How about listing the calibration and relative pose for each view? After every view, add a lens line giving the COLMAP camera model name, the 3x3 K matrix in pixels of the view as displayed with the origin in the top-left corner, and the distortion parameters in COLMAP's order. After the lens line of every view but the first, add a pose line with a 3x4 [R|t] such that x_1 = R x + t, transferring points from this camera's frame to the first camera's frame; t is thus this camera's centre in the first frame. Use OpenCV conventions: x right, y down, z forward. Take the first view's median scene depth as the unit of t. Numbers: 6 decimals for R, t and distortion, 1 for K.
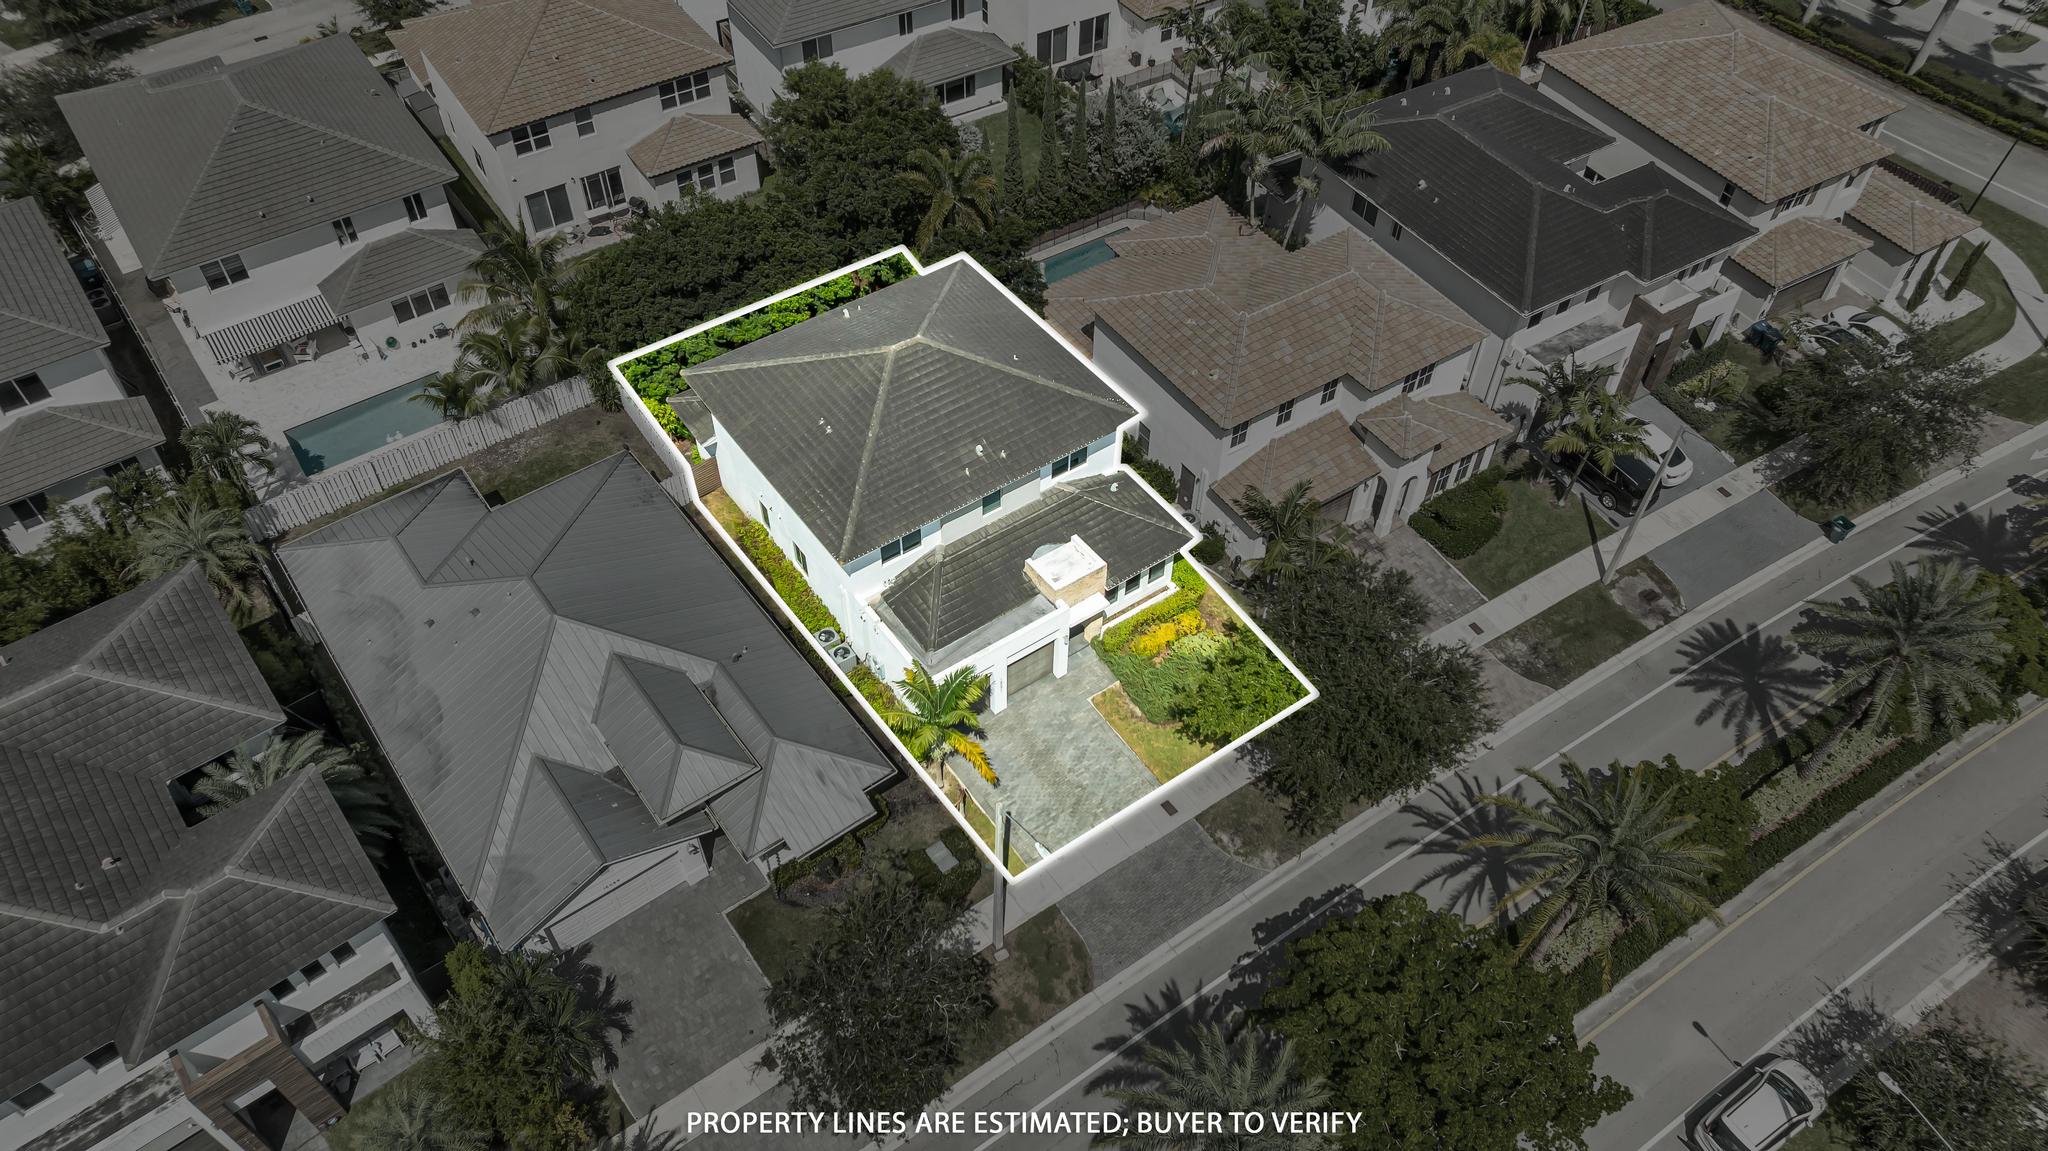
lens RADIAL K [[1430.8, 0, 1020.5], [0, 1430.8, 601.0], [0, 0, 1]] dist [-0.001972, 0.008163]
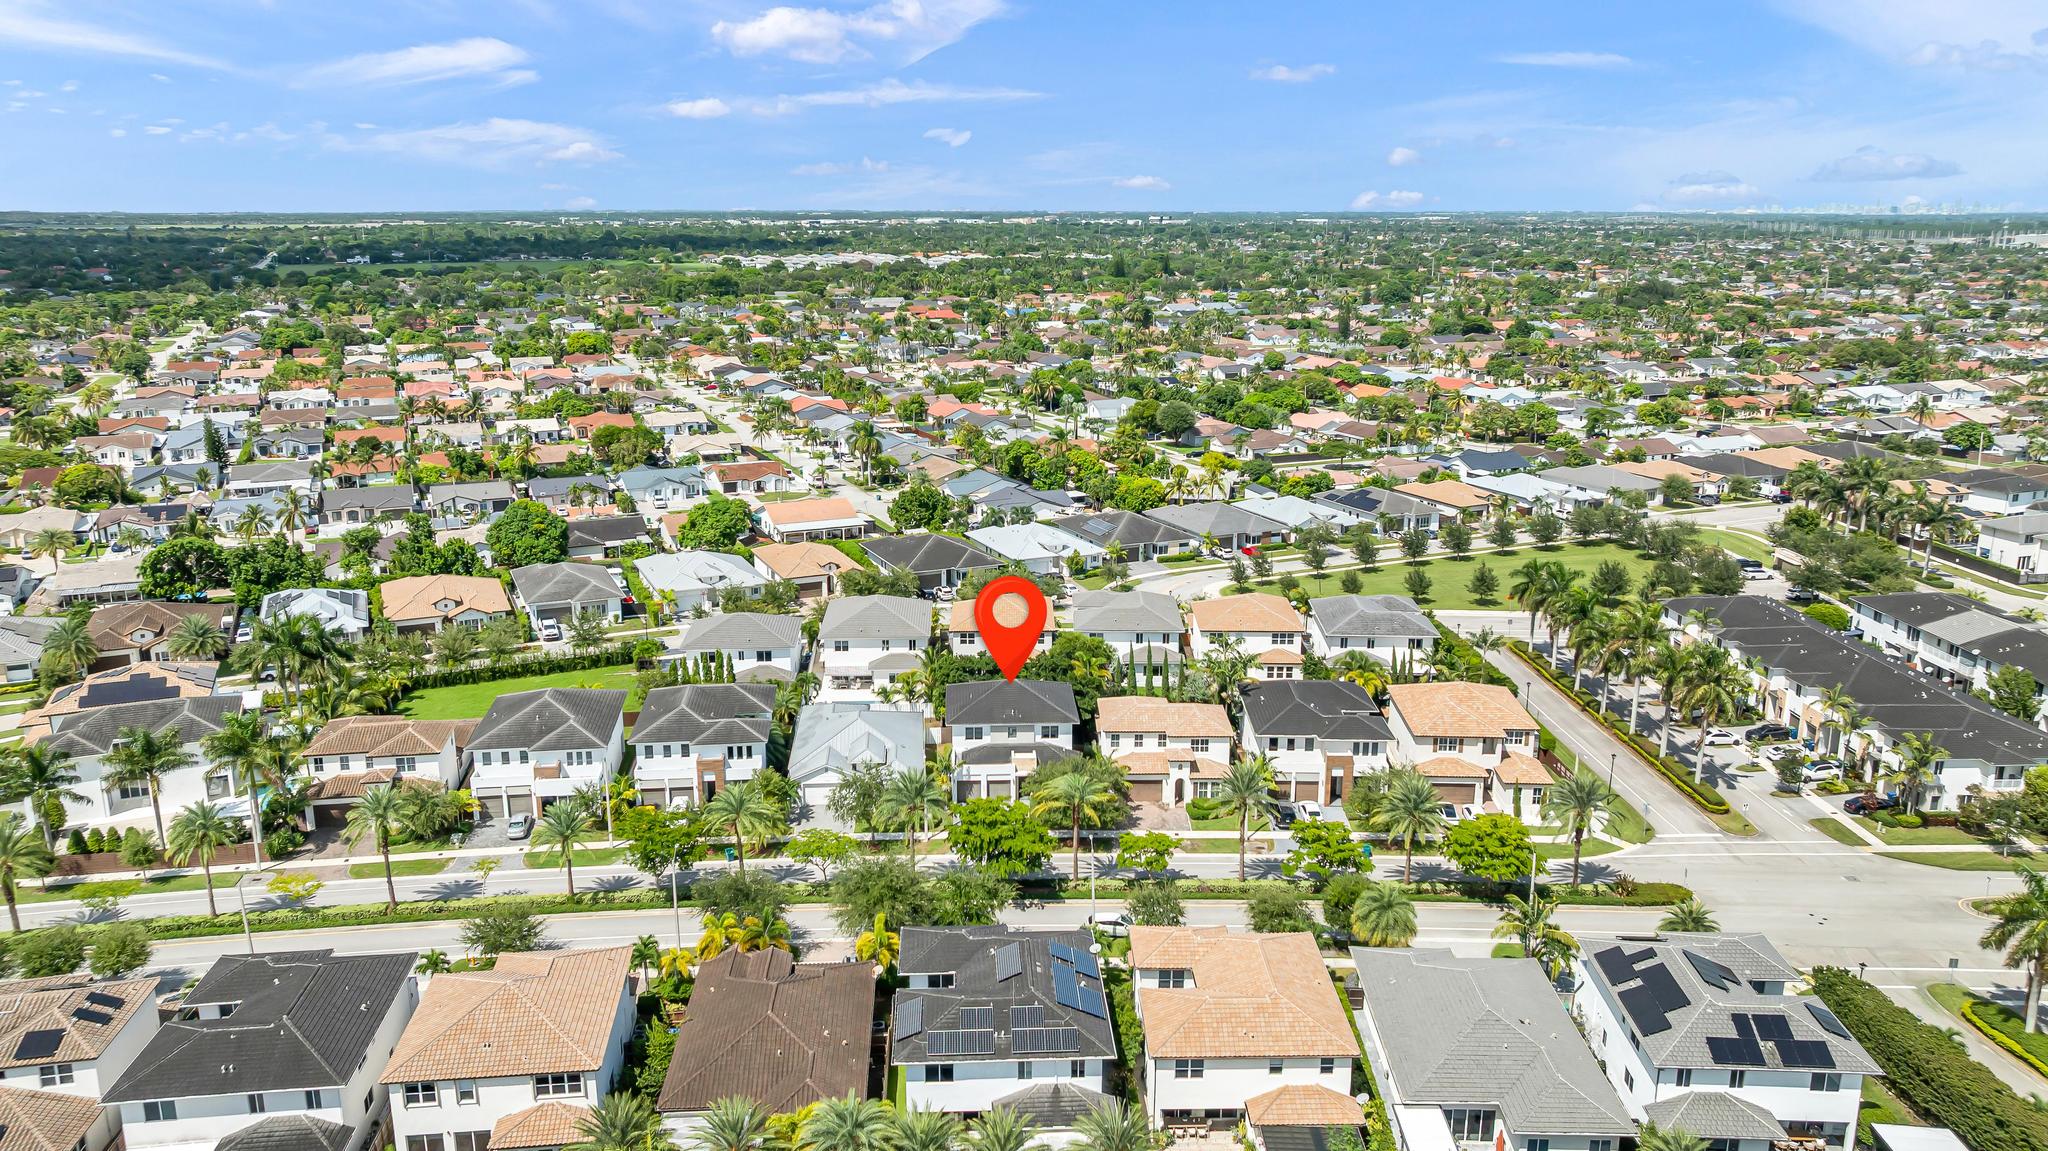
lens RADIAL K [[1494.7, 0, 1024.0], [0, 1494.7, 575.5], [0, 0, 1]] dist [0.003933, 0.001212]
pose [[0.839456, 0.127545, -0.528248, 1.389491], [-0.408886, 0.788529, -0.459384, 0.941589], [0.357947, 0.601626, 0.714087, -1.131519]]
